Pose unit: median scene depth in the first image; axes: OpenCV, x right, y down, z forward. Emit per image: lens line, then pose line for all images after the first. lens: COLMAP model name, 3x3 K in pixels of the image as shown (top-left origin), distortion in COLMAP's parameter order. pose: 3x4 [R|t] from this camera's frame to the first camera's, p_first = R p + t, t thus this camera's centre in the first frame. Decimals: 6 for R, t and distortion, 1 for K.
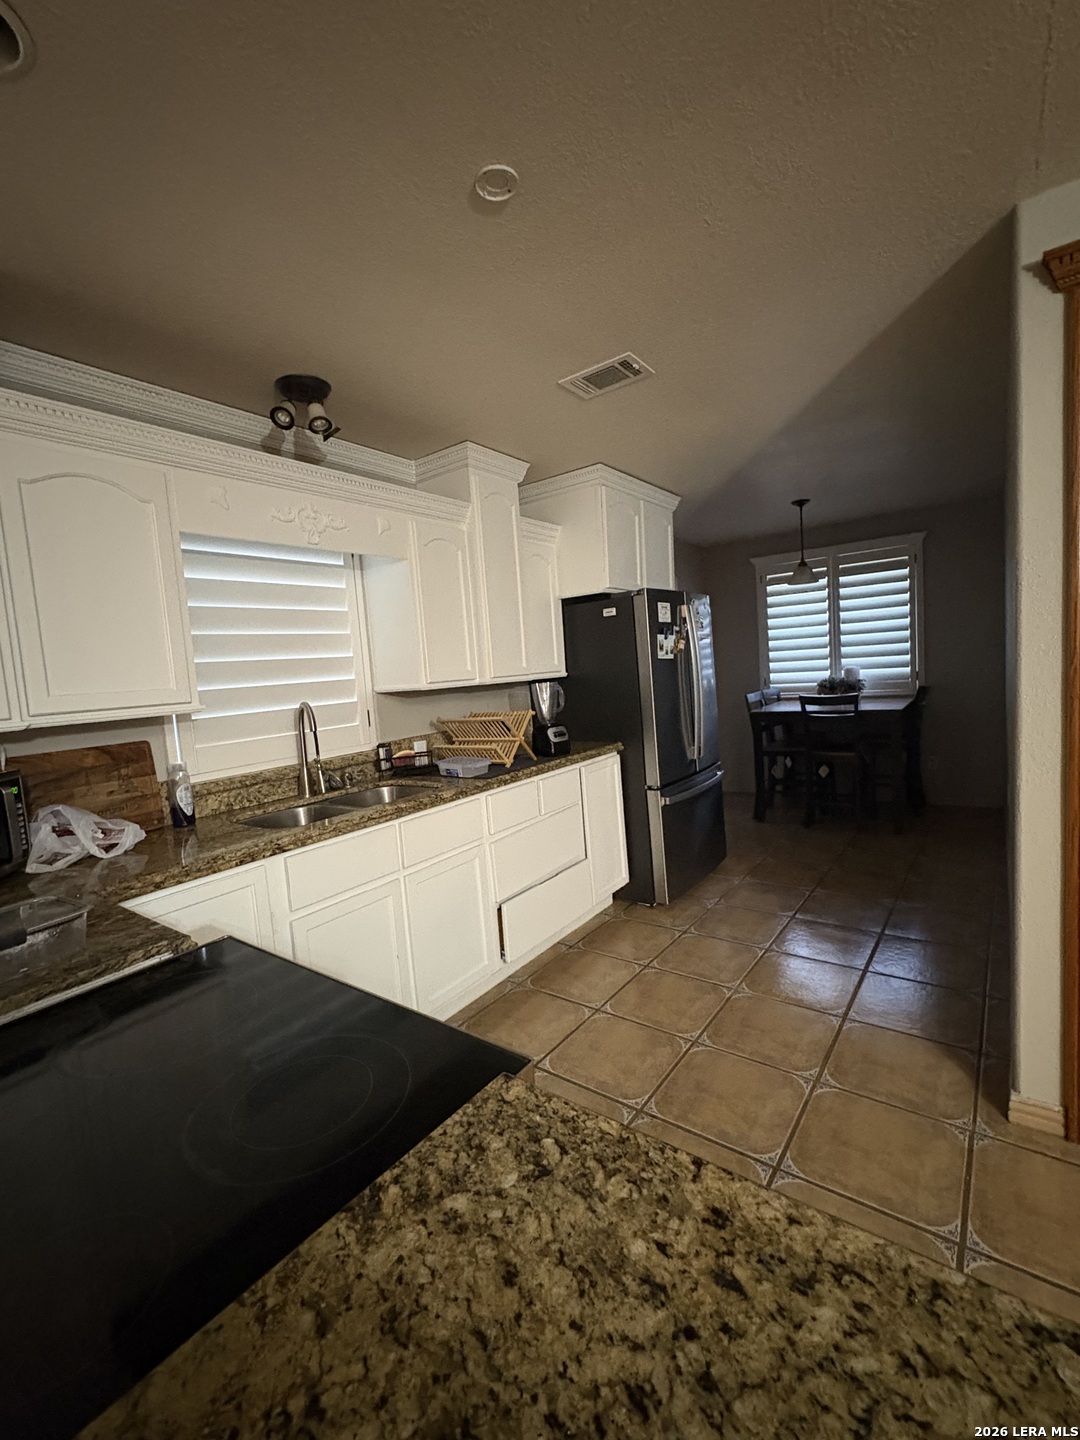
lens RADIAL K [[619.1, 0, 540.0], [0, 619.1, 720.0], [0, 0, 1]] dist [0.001622, -0.000432]
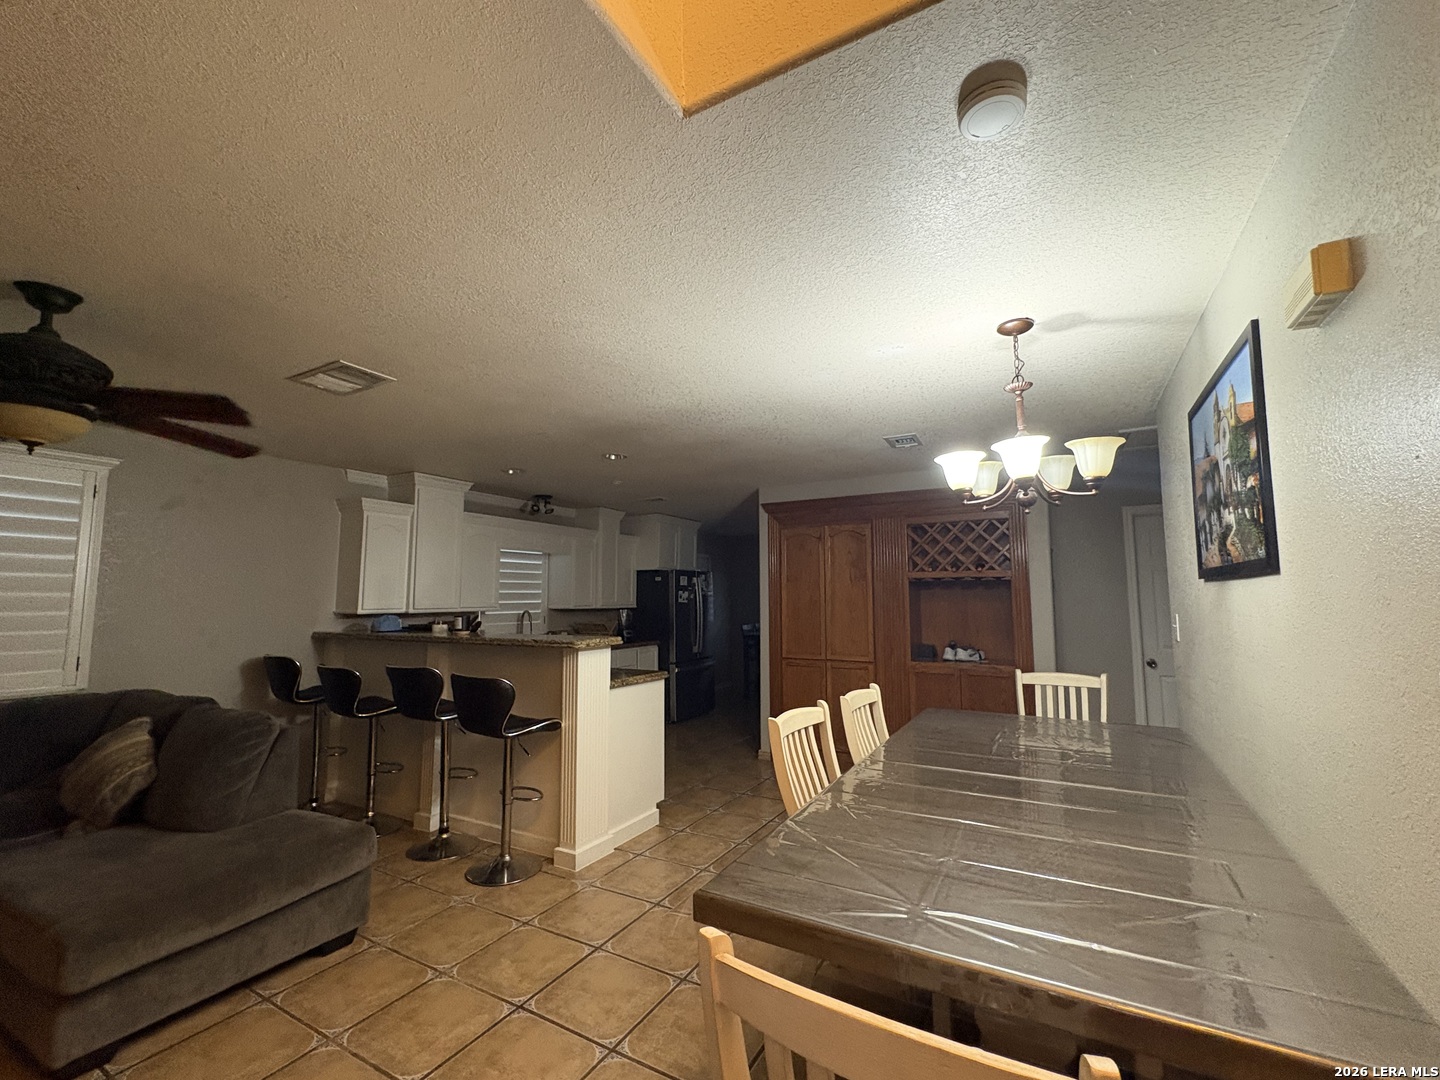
lens RADIAL K [[619.1, 0, 720.0], [0, 619.1, 540.0], [0, 0, 1]] dist [0.001622, -0.000432]
pose [[0.988482, 0.080181, 0.128352, 0.038332], [-0.054703, 0.980072, -0.190960, 0.092601], [-0.141106, 0.181740, 0.973170, -1.155578]]
